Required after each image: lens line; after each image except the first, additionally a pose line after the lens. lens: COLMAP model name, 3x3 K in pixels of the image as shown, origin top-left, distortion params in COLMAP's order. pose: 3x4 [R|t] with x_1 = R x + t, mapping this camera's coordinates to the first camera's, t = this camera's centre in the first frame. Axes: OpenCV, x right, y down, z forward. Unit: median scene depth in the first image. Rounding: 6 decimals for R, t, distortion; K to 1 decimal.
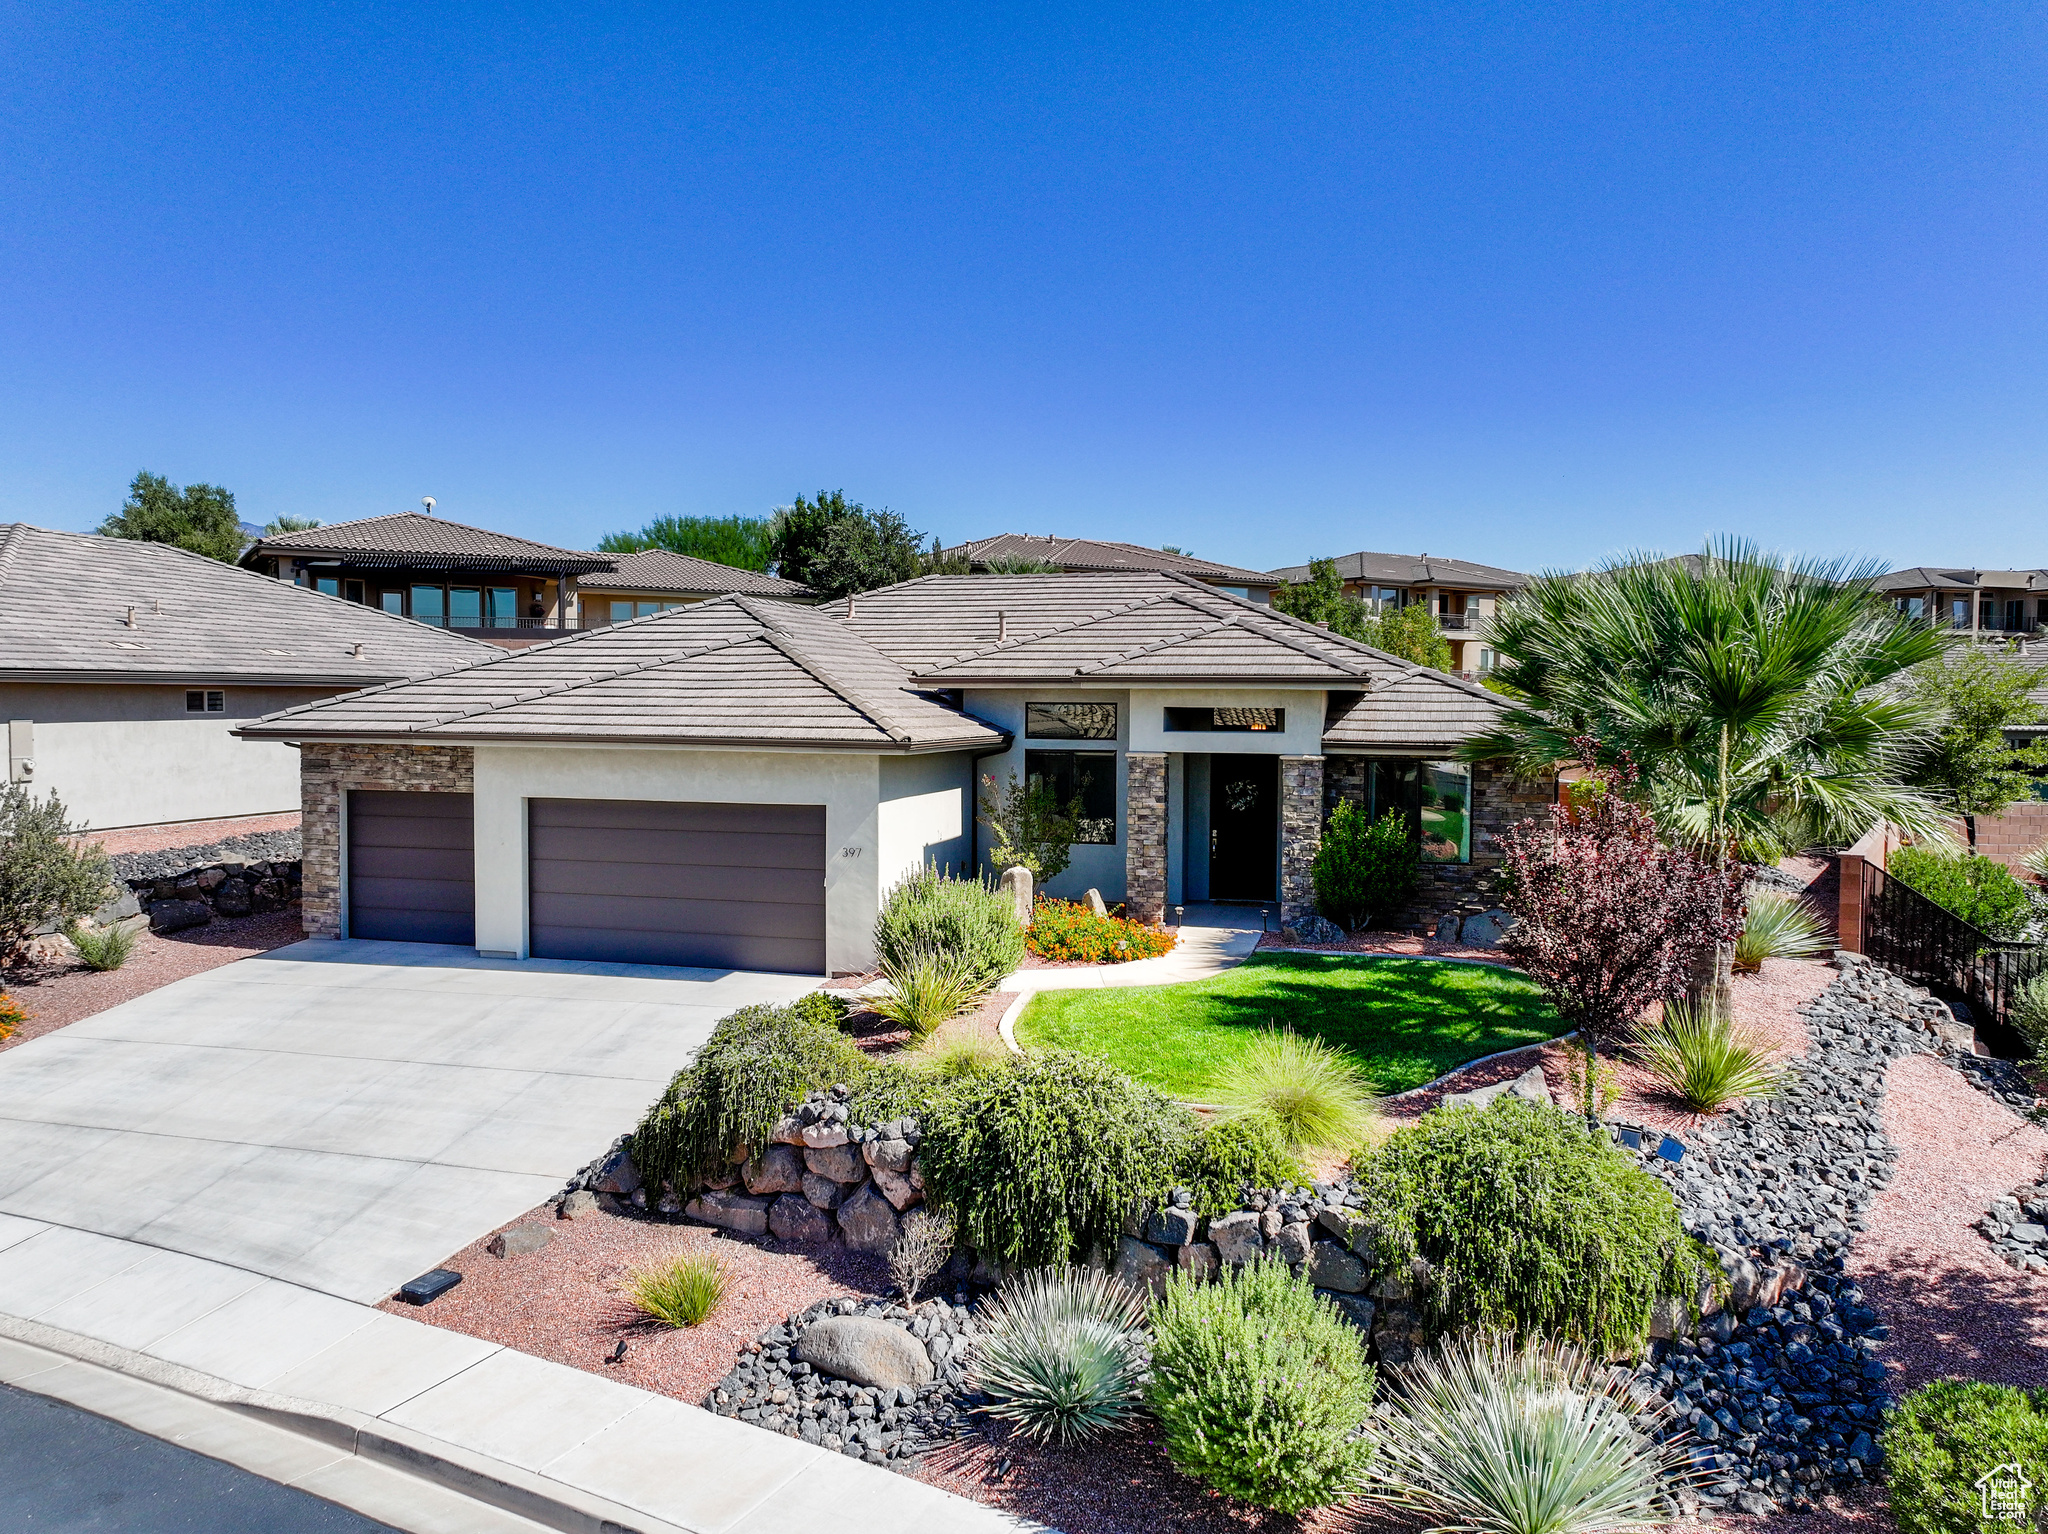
lens RADIAL K [[1439.6, 0, 1028.1], [0, 1439.6, 764.0], [0, 0, 1]] dist [0.003162, 0.010295]
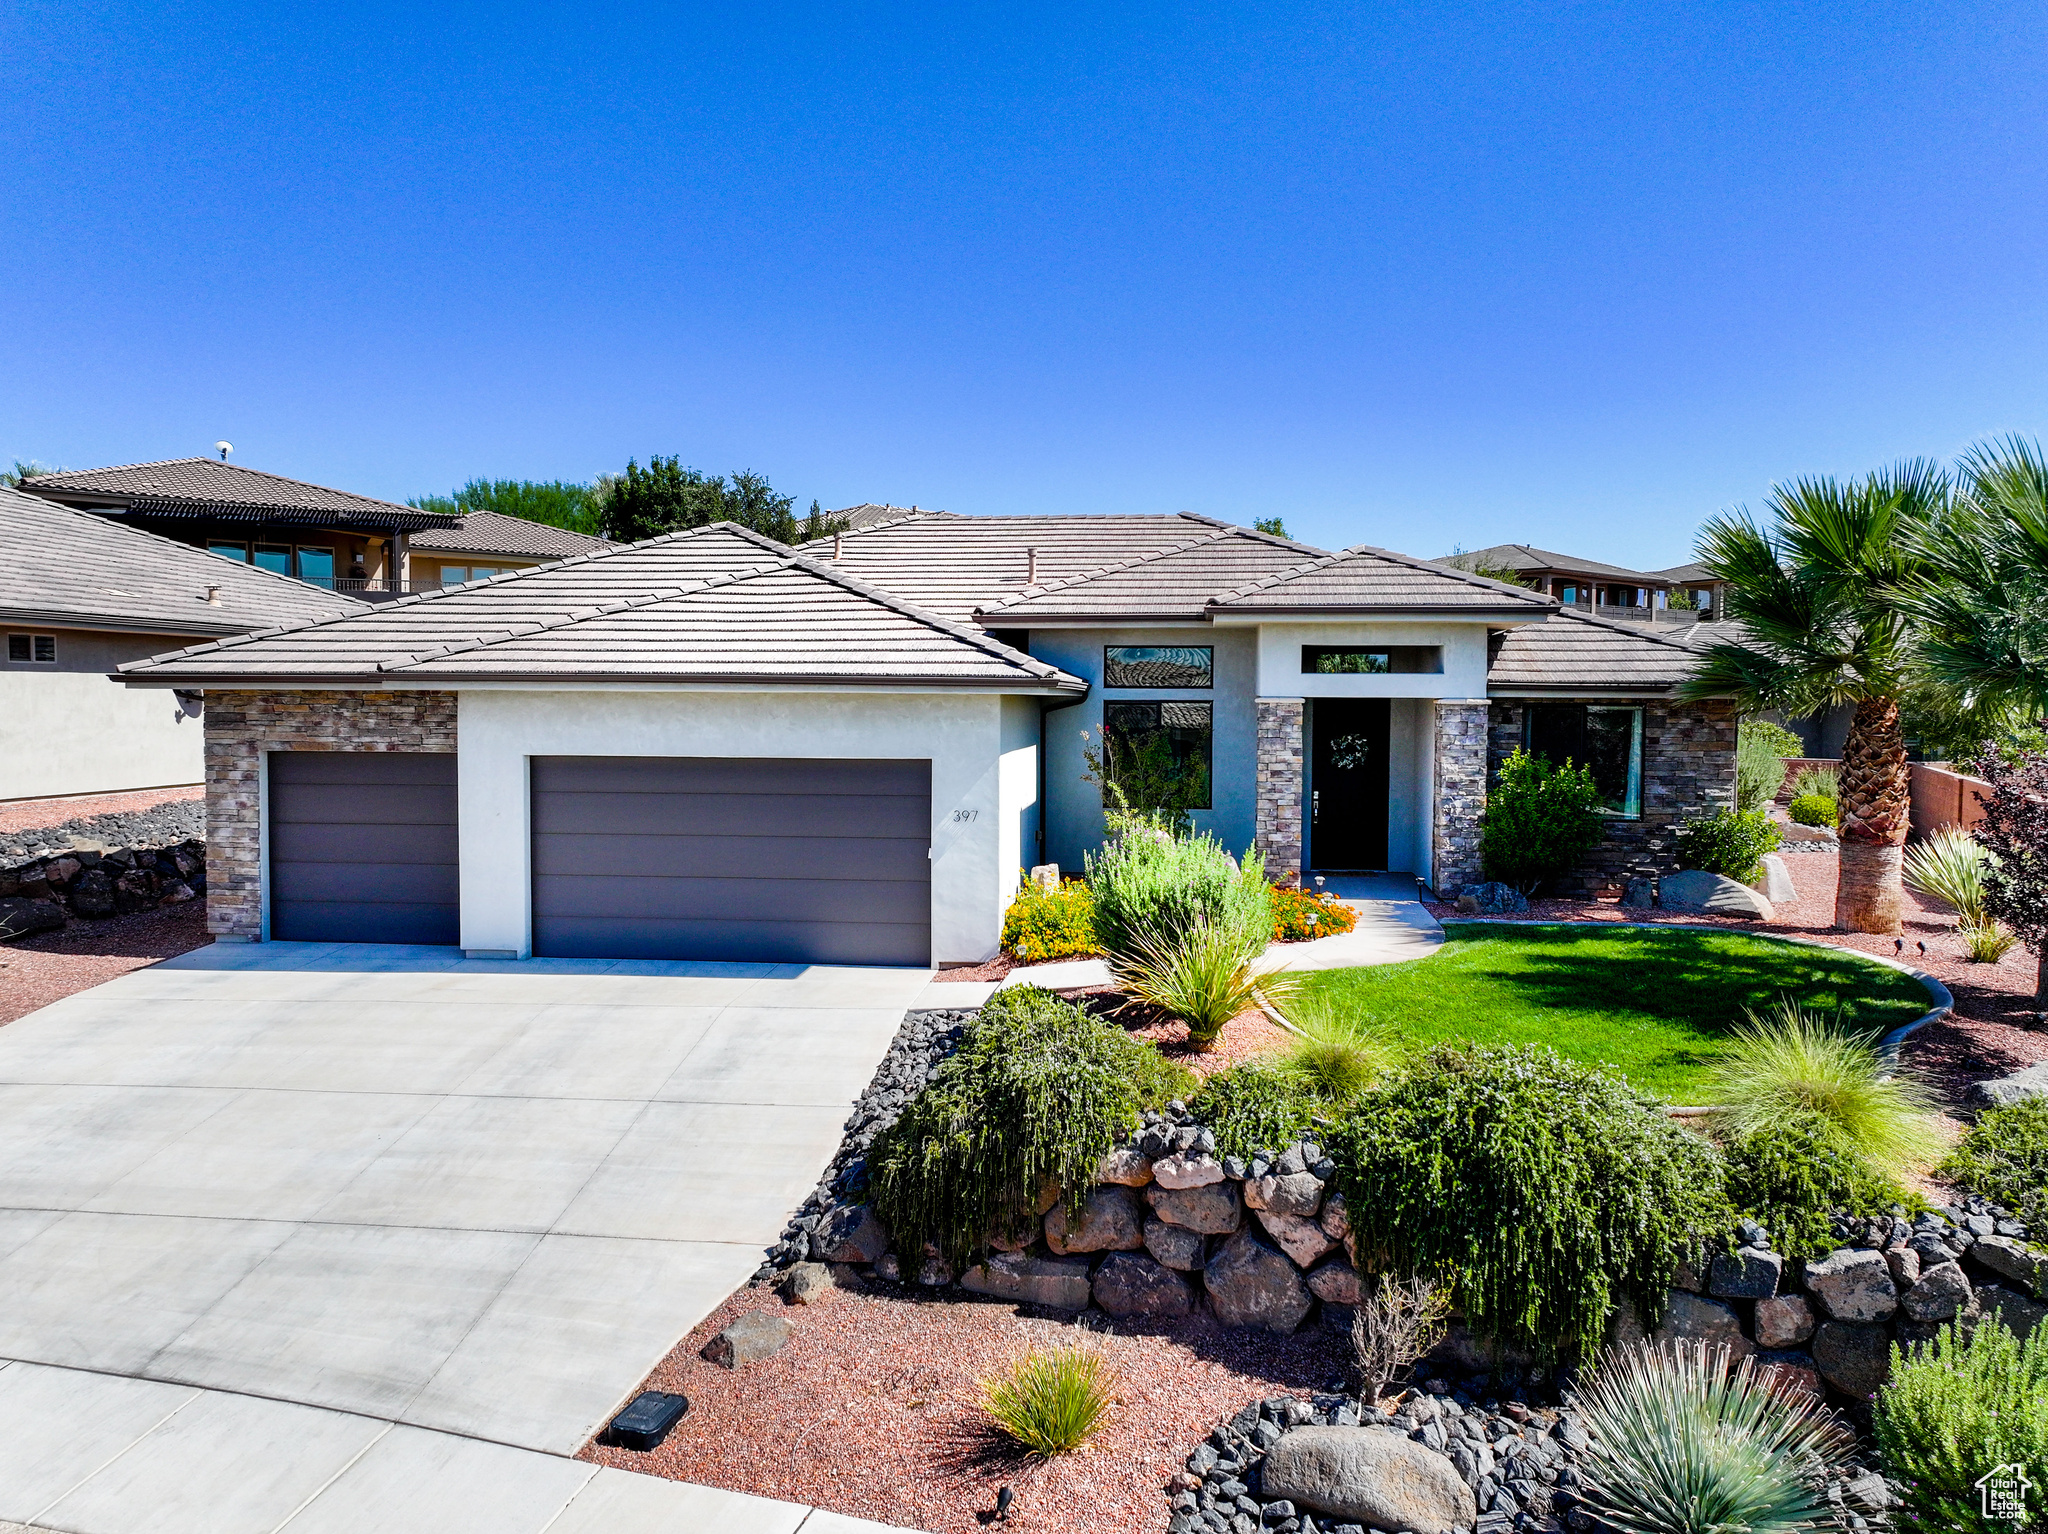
lens RADIAL K [[1444.5, 0, 1030.5], [0, 1444.5, 768.0], [0, 0, 1]] dist [0.002163, 0.009010]
pose [[0.987570, -0.008692, 0.156940, -0.241040], [0.007915, 0.999953, 0.005571, 0.033402], [-0.156981, -0.004259, 0.987592, 0.203246]]
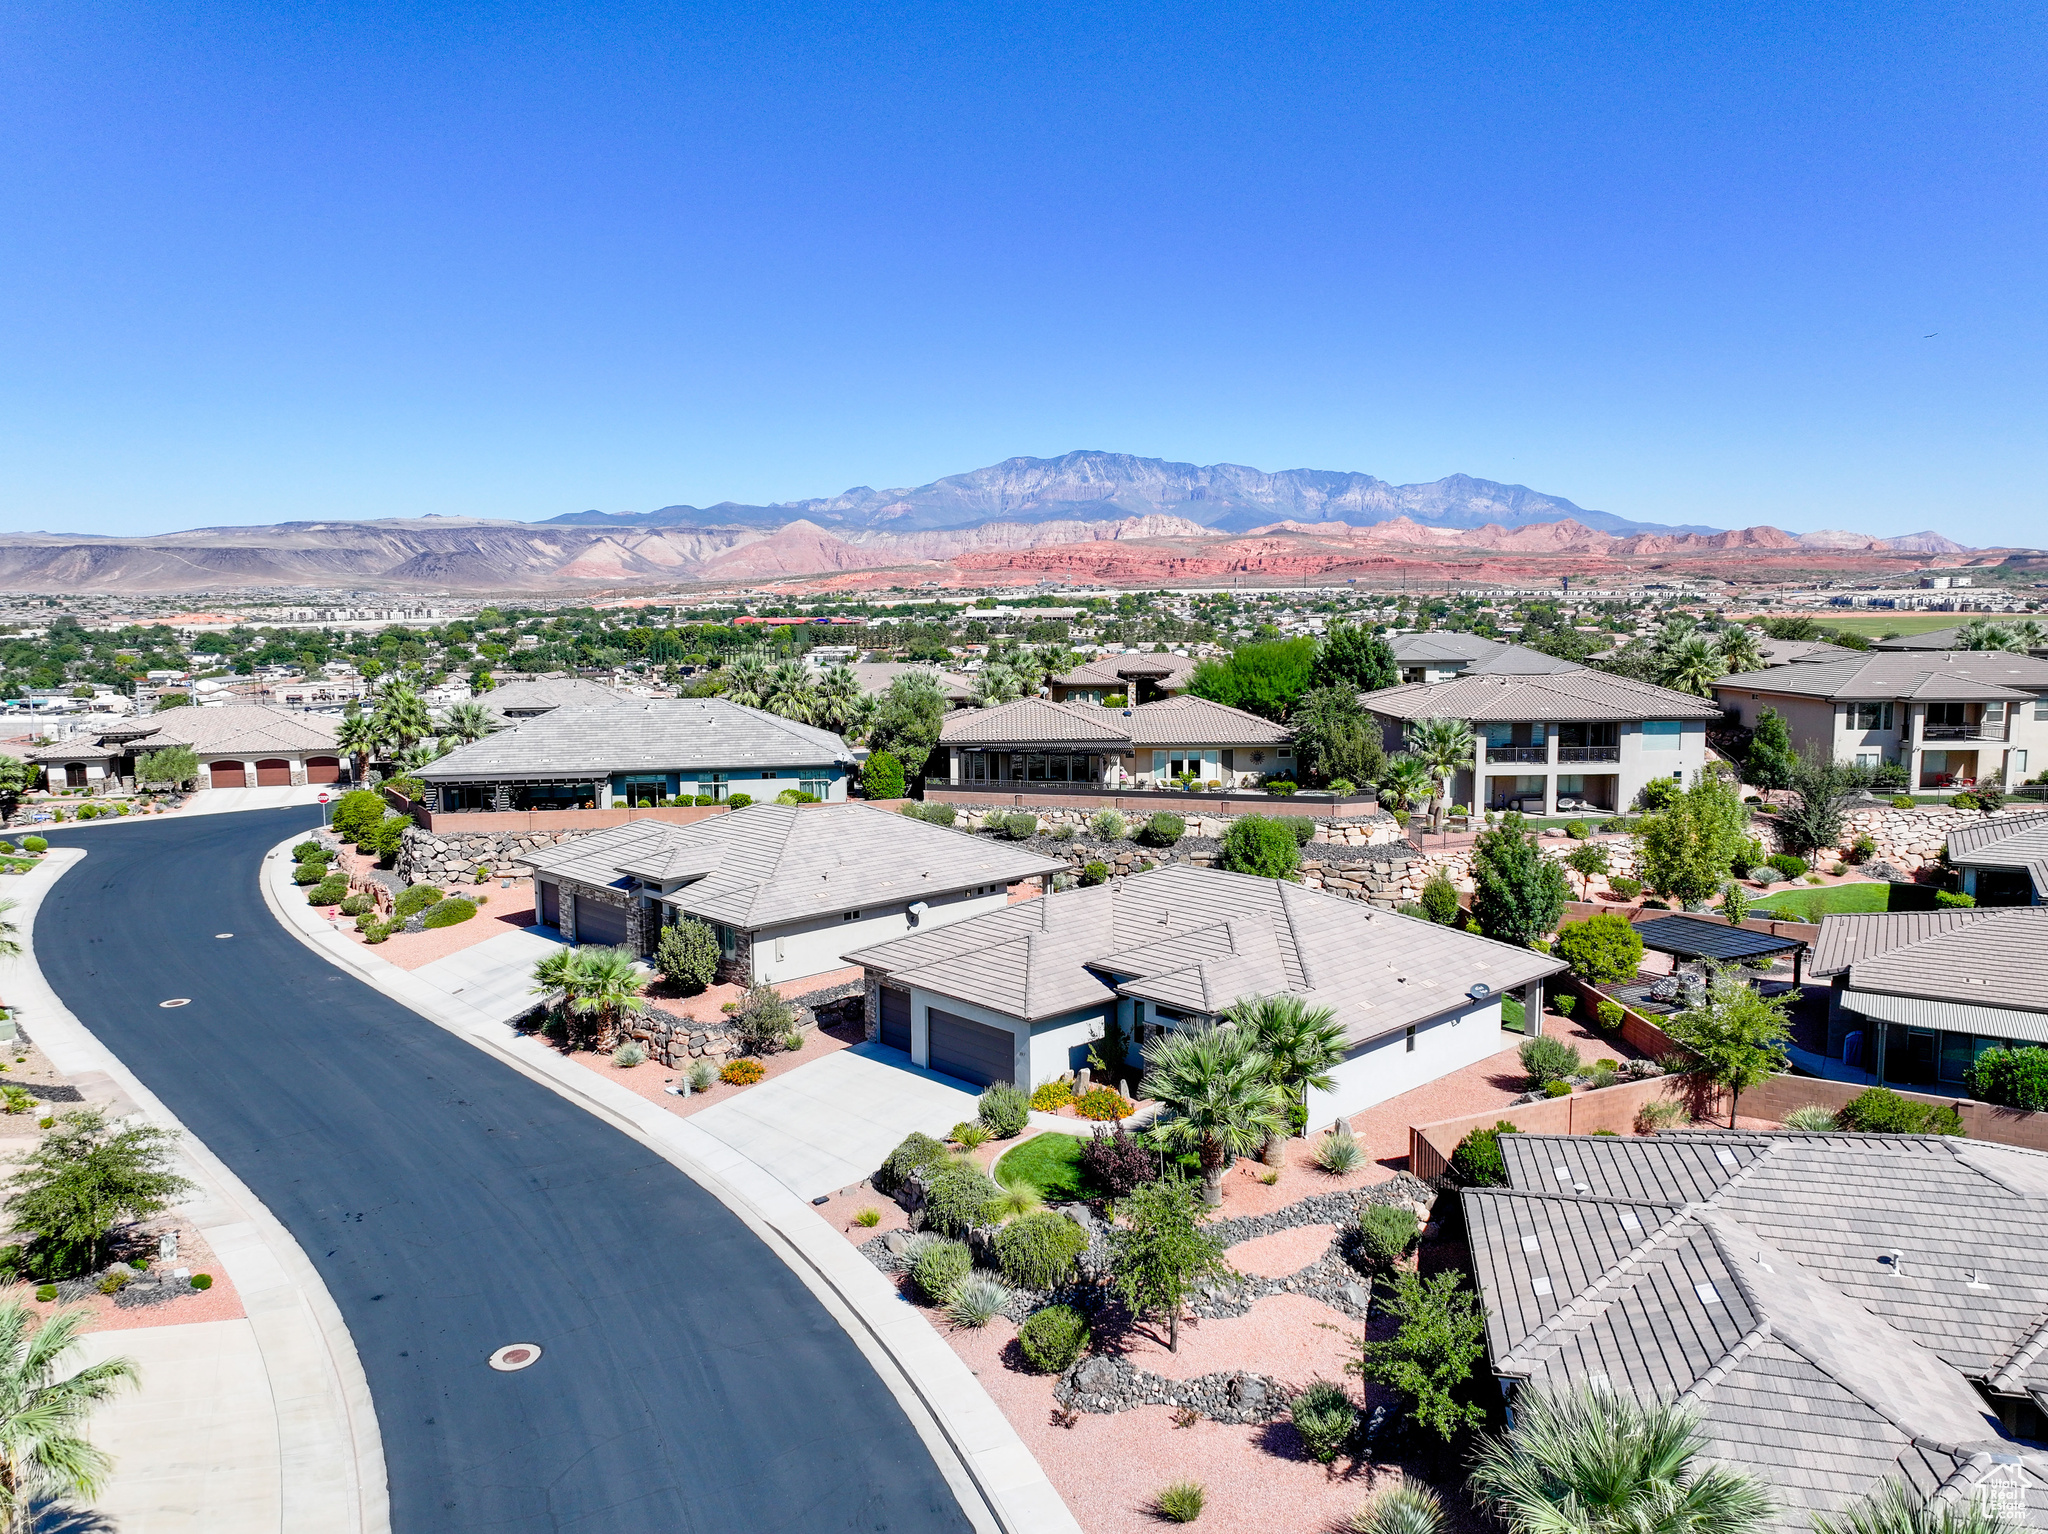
lens RADIAL K [[1439.6, 0, 1028.1], [0, 1439.6, 764.0], [0, 0, 1]] dist [0.003162, 0.010295]
pose [[0.854974, 0.044401, -0.516767, 1.275902], [-0.010372, 0.997593, 0.068555, -0.676176], [0.518567, -0.053253, 0.853377, -1.201178]]
